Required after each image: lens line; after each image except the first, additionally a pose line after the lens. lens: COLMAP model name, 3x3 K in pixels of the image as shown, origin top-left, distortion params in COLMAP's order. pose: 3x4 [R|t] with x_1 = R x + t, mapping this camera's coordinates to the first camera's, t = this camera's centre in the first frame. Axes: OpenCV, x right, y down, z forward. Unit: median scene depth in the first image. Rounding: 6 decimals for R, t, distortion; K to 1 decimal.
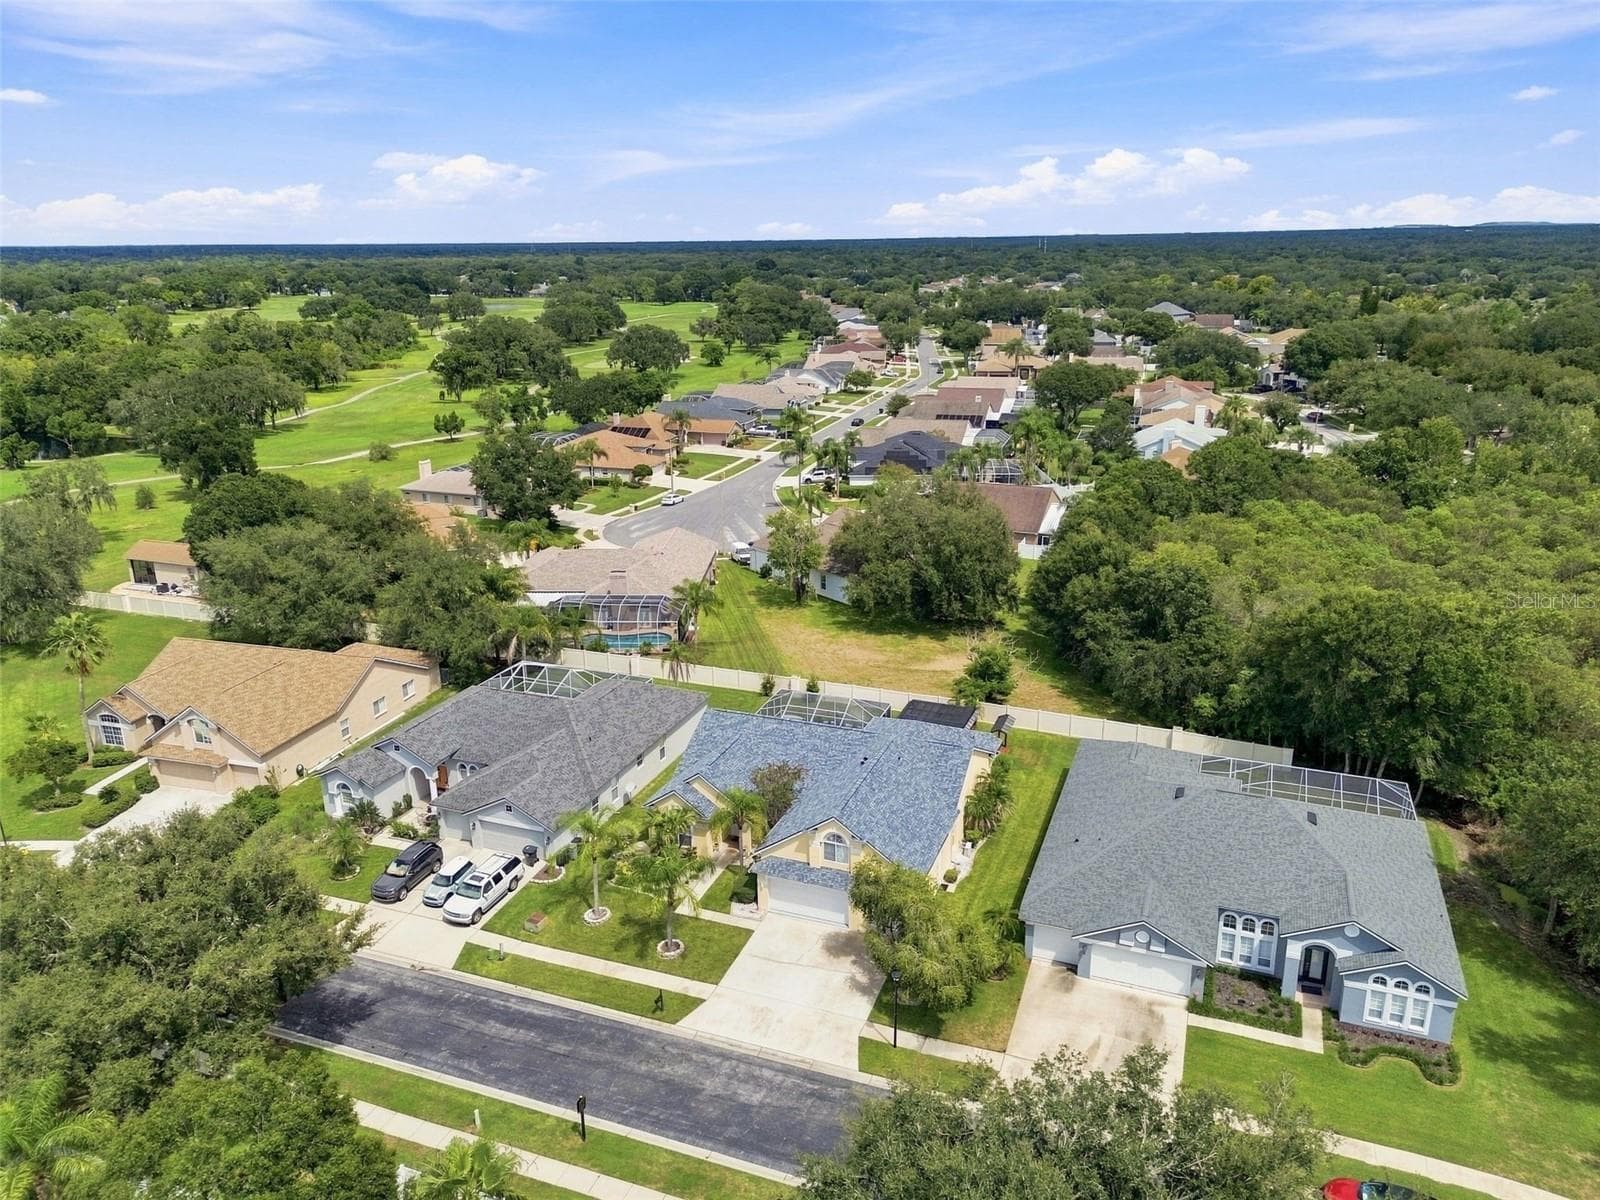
lens RADIAL K [[1136.2, 0, 804.0], [0, 1136.2, 603.1], [0, 0, 1]] dist [0.068649, -0.063582]
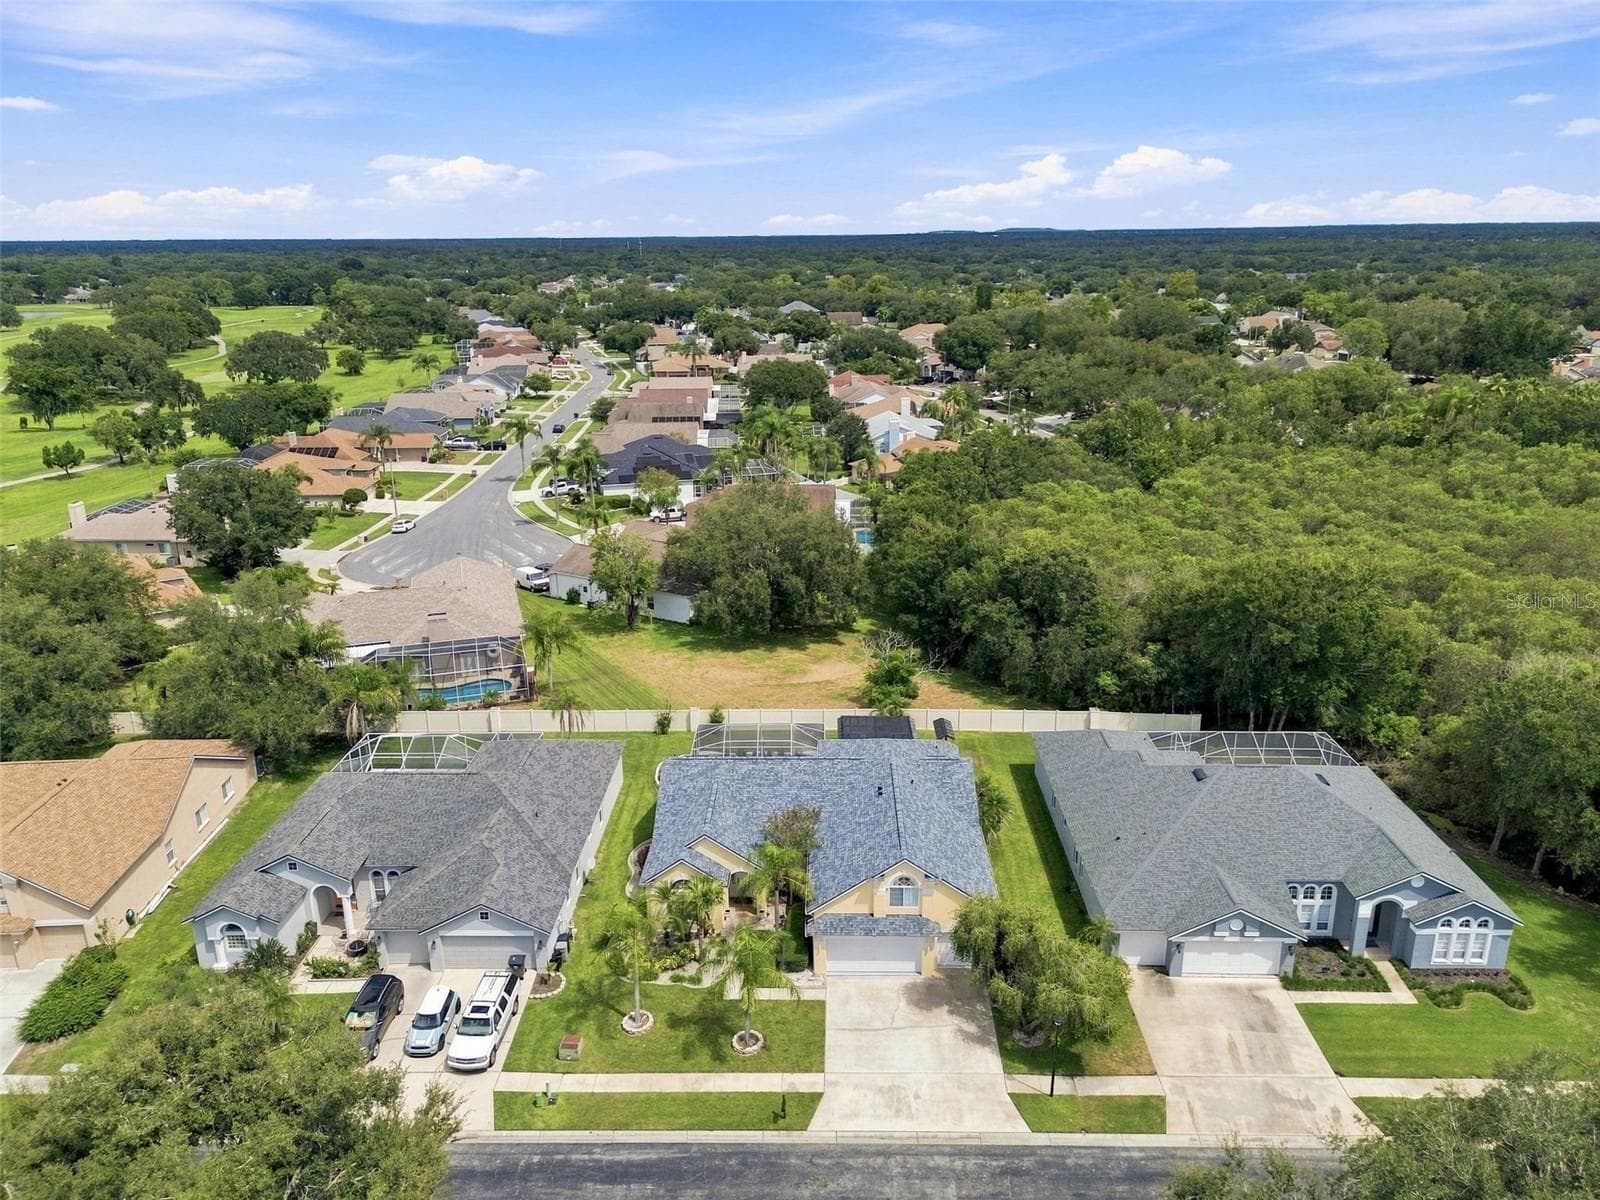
lens RADIAL K [[1136.2, 0, 804.1], [0, 1136.2, 597.4], [0, 0, 1]] dist [0.068649, -0.063582]
pose [[0.939714, -0.101043, 0.326691, -0.279017], [0.102834, 0.994628, 0.011832, -0.033428], [-0.326132, 0.022476, 0.945057, 0.134786]]
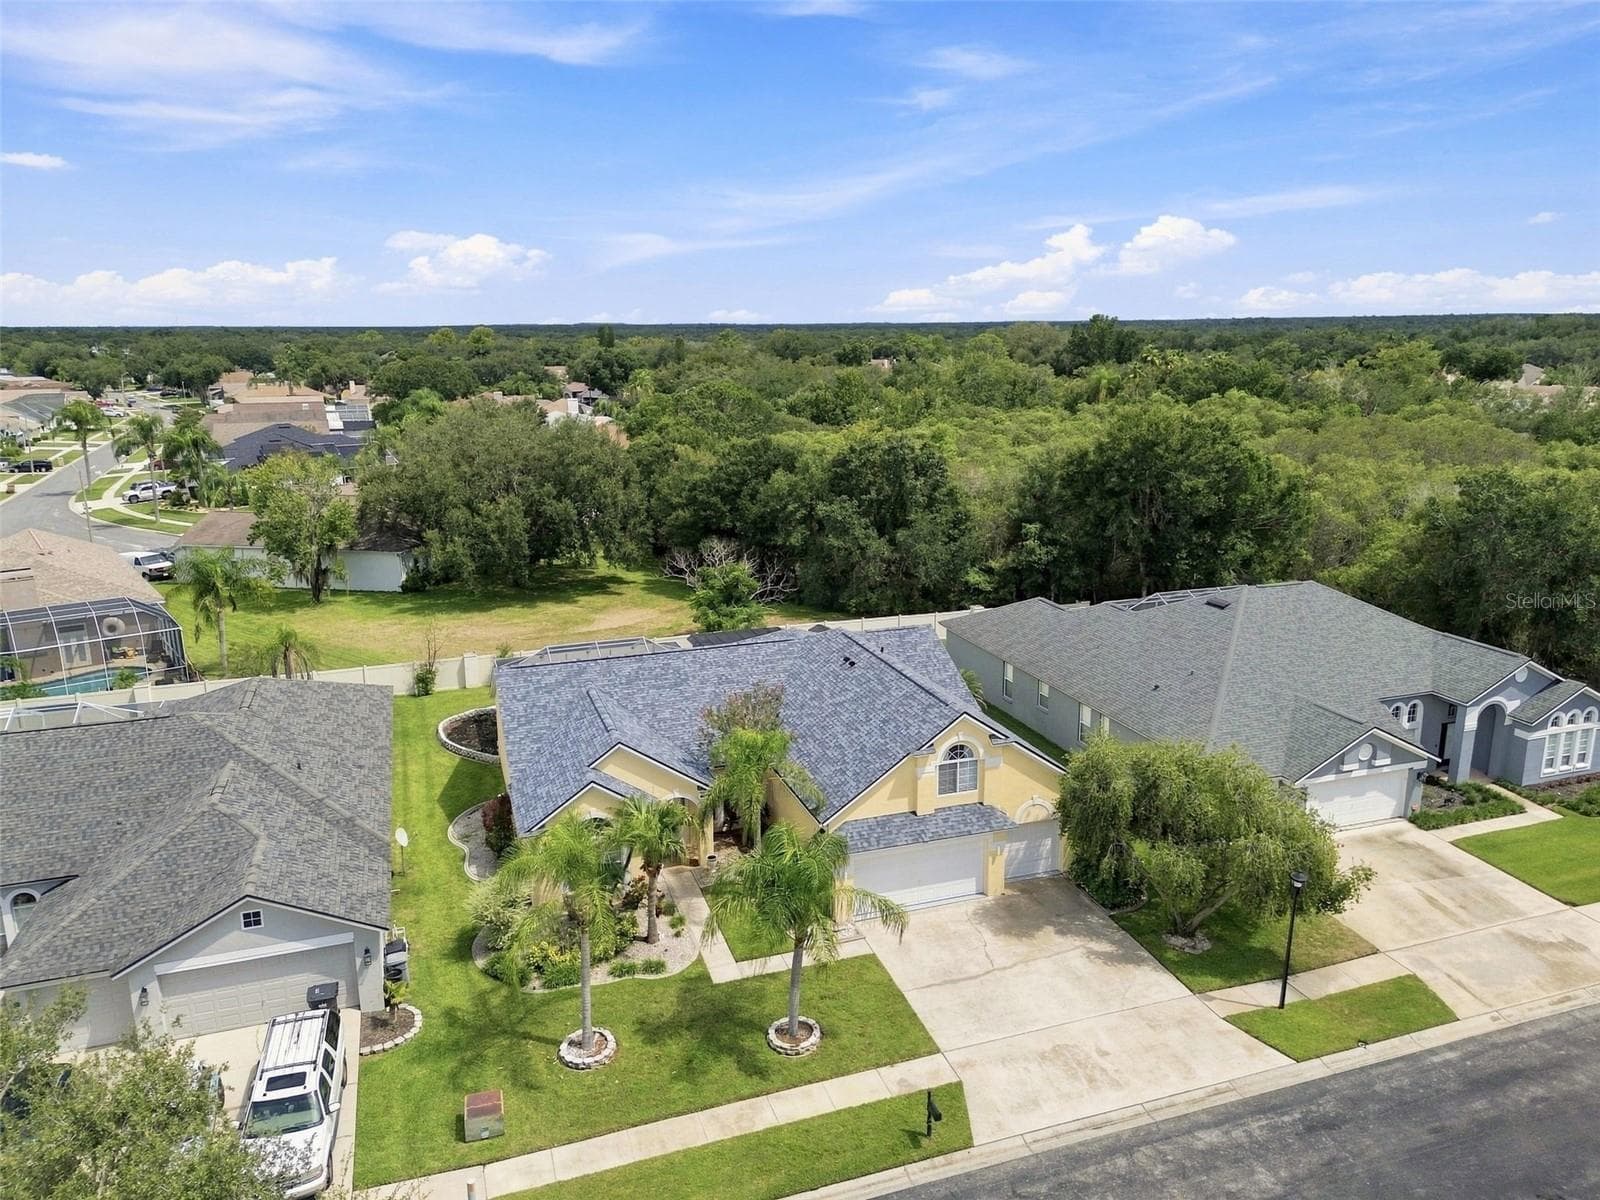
lens RADIAL K [[1136.2, 0, 803.1], [0, 1136.2, 591.6], [0, 0, 1]] dist [0.068649, -0.063582]
pose [[0.761125, -0.139397, 0.633449, -0.347806], [0.194728, 0.980689, -0.018166, 0.102481], [-0.618684, 0.137176, 0.773571, 0.495677]]
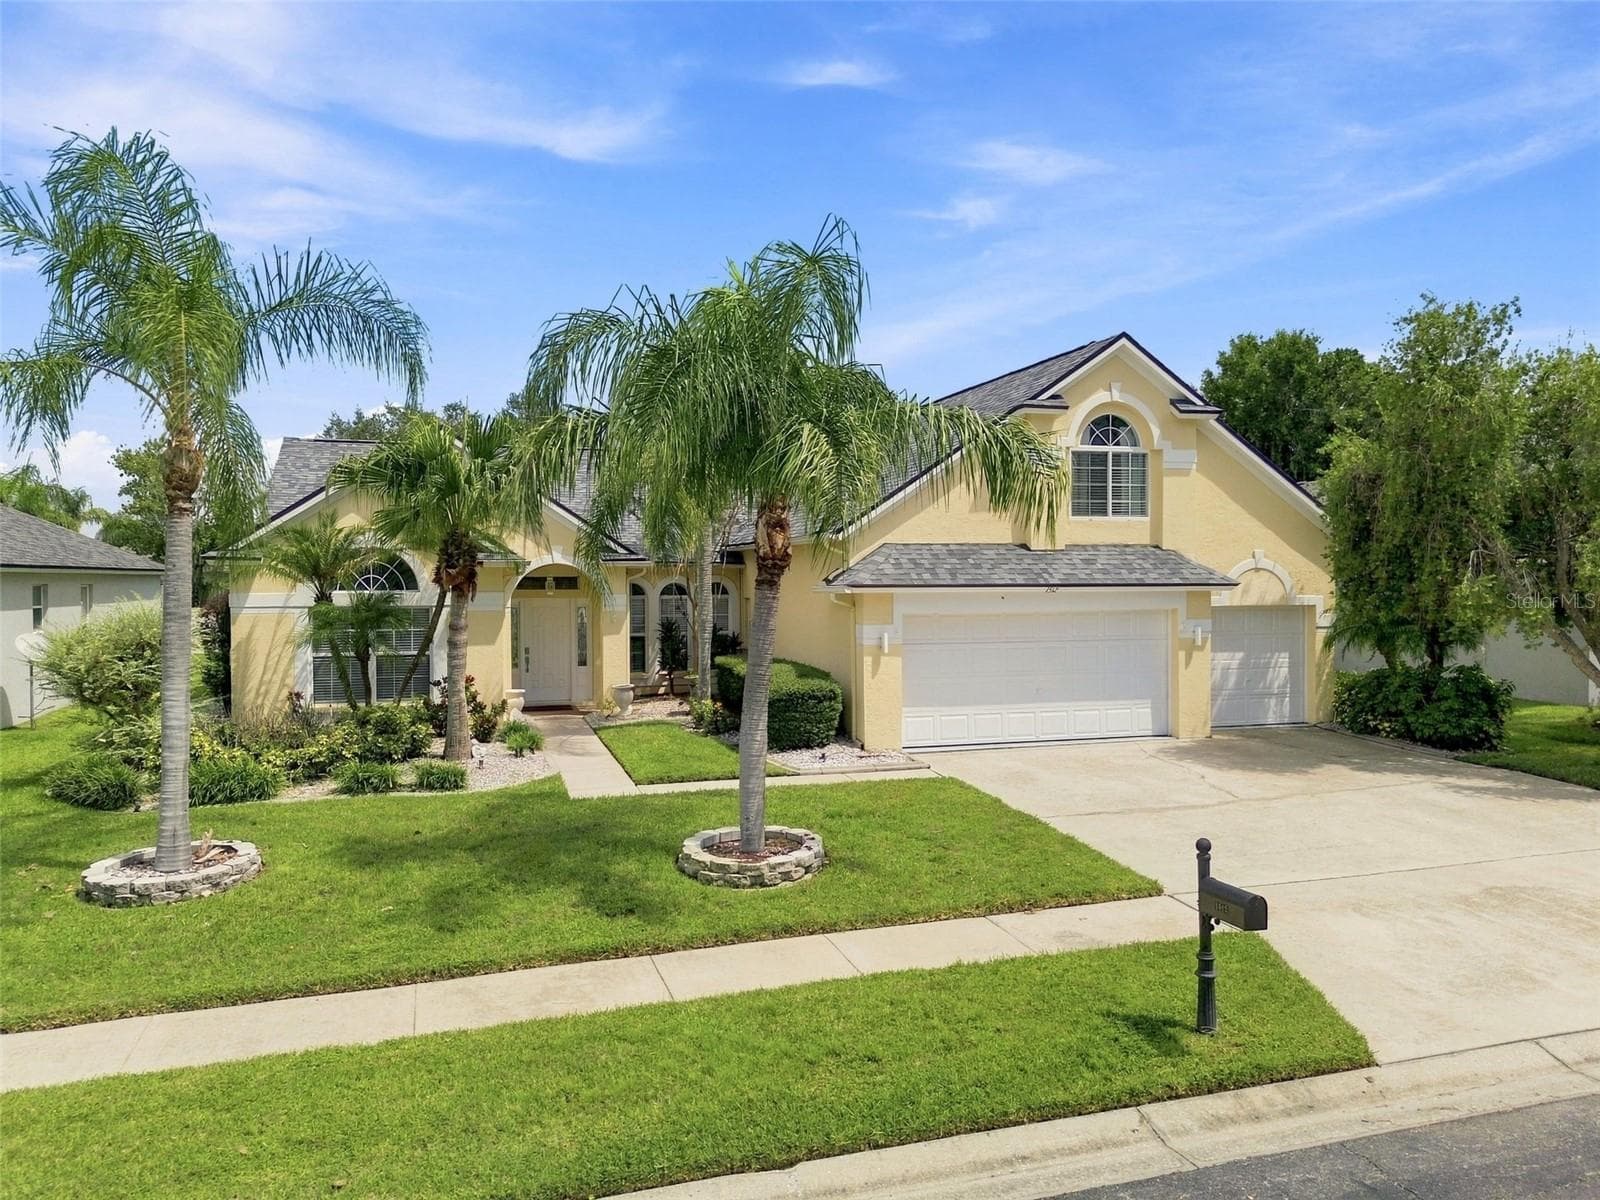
lens RADIAL K [[1136.2, 0, 807.7], [0, 1136.2, 613.8], [0, 0, 1]] dist [0.068649, -0.063582]
pose [[0.773177, -0.009881, 0.634113, -0.193551], [0.189062, 0.958005, -0.215597, 0.261144], [-0.605353, 0.286582, 0.742576, 0.723856]]
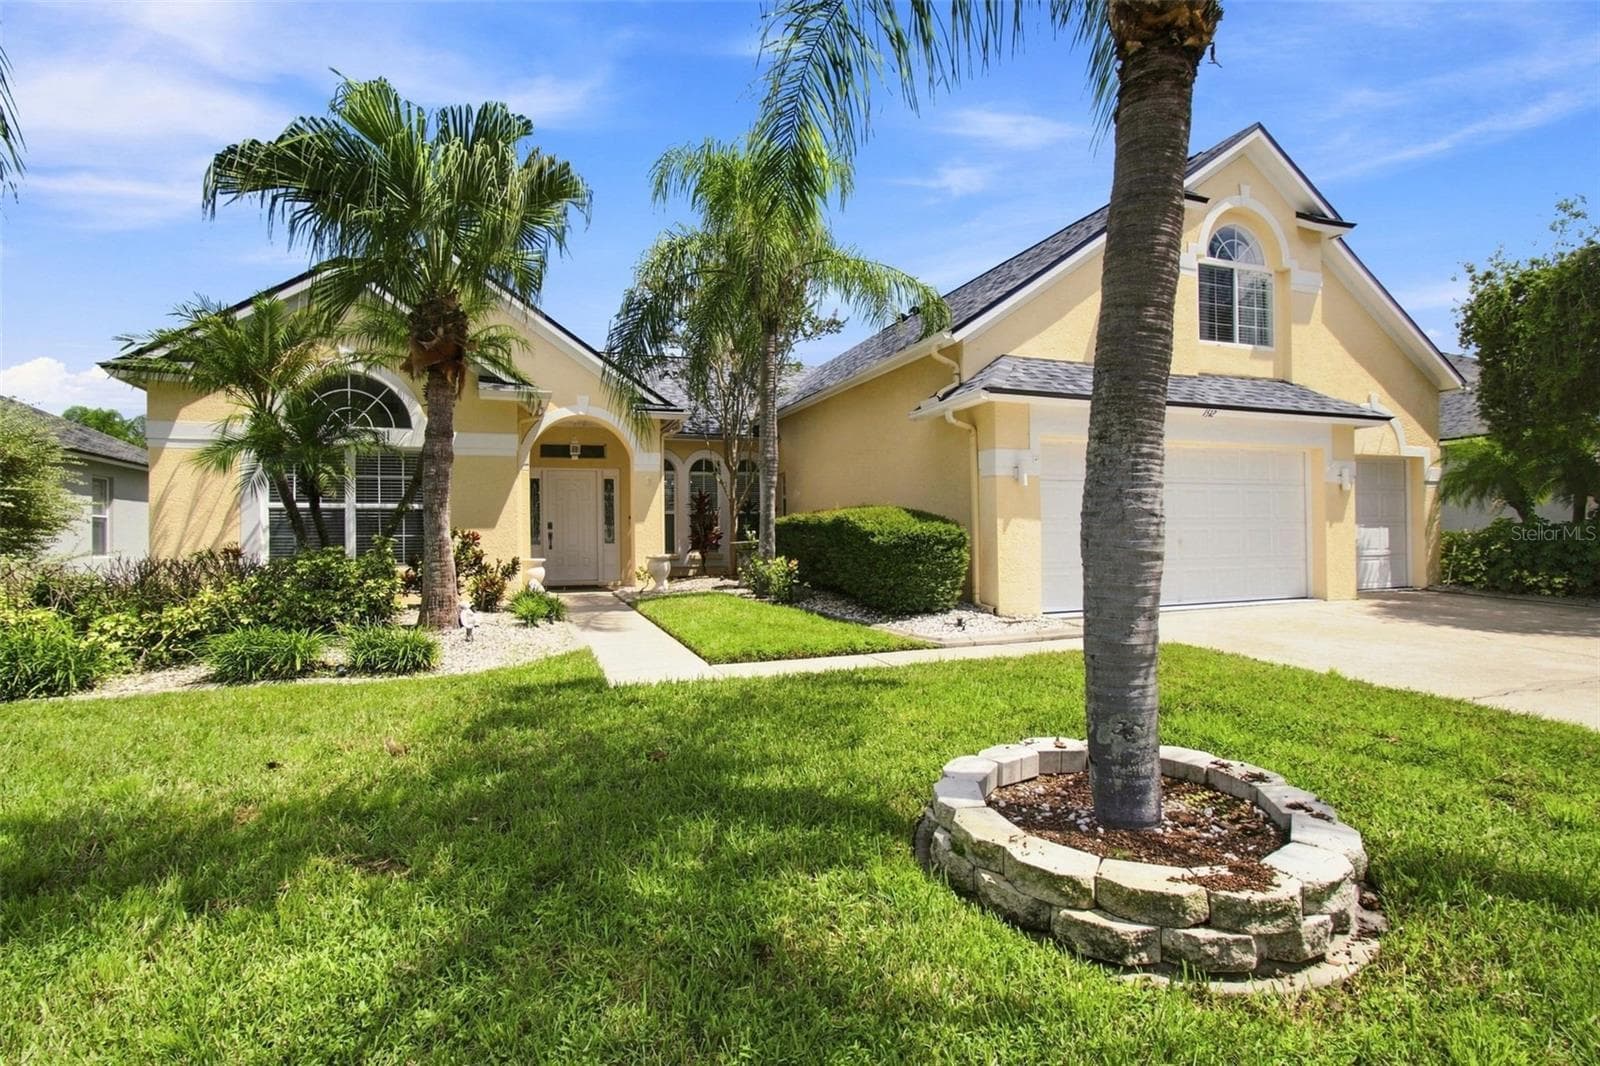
lens RADIAL K [[717.3, 0, 769.3], [0, 717.3, 534.5], [0, 0, 1]] dist [-0.000061, 0.001524]
pose [[0.743291, 0.011515, 0.668869, -0.136465], [0.208601, 0.946009, -0.248097, 0.247896], [-0.635613, 0.323935, 0.700759, 0.840575]]
